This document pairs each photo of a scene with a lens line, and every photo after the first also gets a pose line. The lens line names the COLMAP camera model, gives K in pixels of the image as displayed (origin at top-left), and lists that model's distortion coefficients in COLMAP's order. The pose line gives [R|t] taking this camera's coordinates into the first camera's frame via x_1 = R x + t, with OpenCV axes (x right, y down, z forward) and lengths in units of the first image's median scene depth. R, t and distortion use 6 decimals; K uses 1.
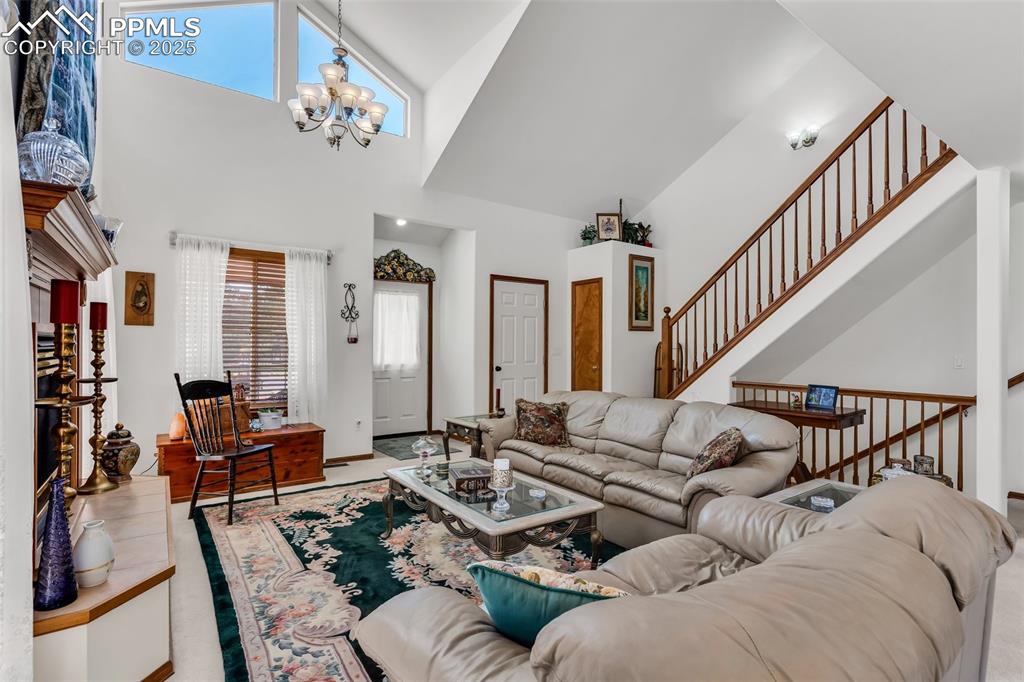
lens RADIAL K [[490.1, 0, 510.5], [0, 490.1, 343.6], [0, 0, 1]] dist [0.001983, 0.000292]
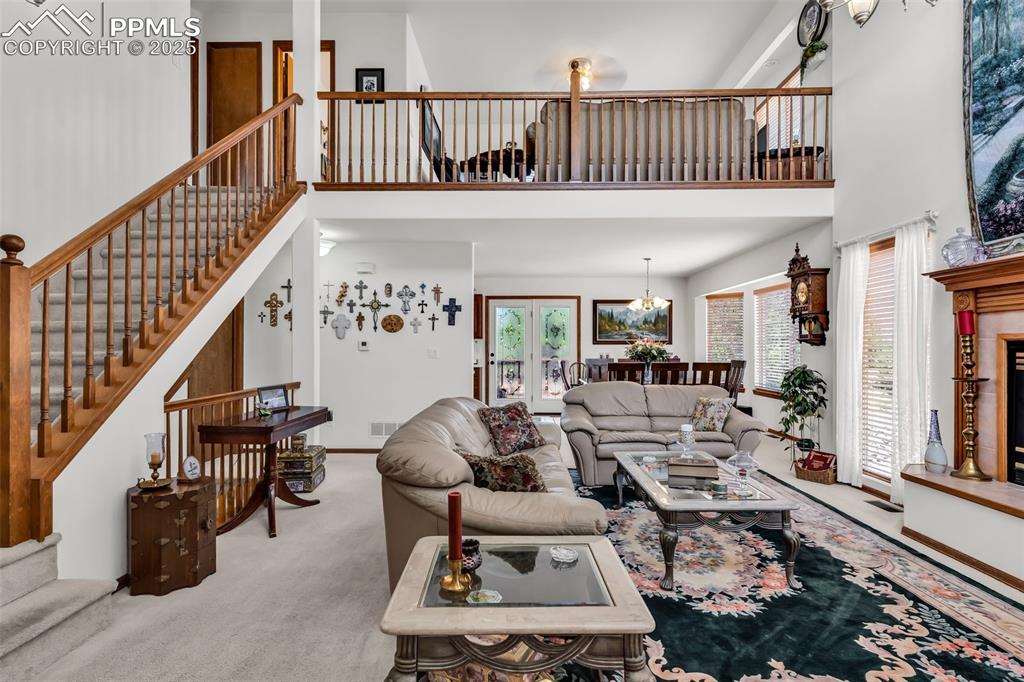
lens RADIAL K [[485.9, 0, 512.4], [0, 485.9, 344.8], [0, 0, 1]] dist [0.001928, 0.000132]
pose [[-0.806663, -0.001447, 0.591010, -0.325140], [-0.005504, 0.999972, -0.005065, 0.006824], [-0.590986, -0.007339, -0.806648, 1.776348]]
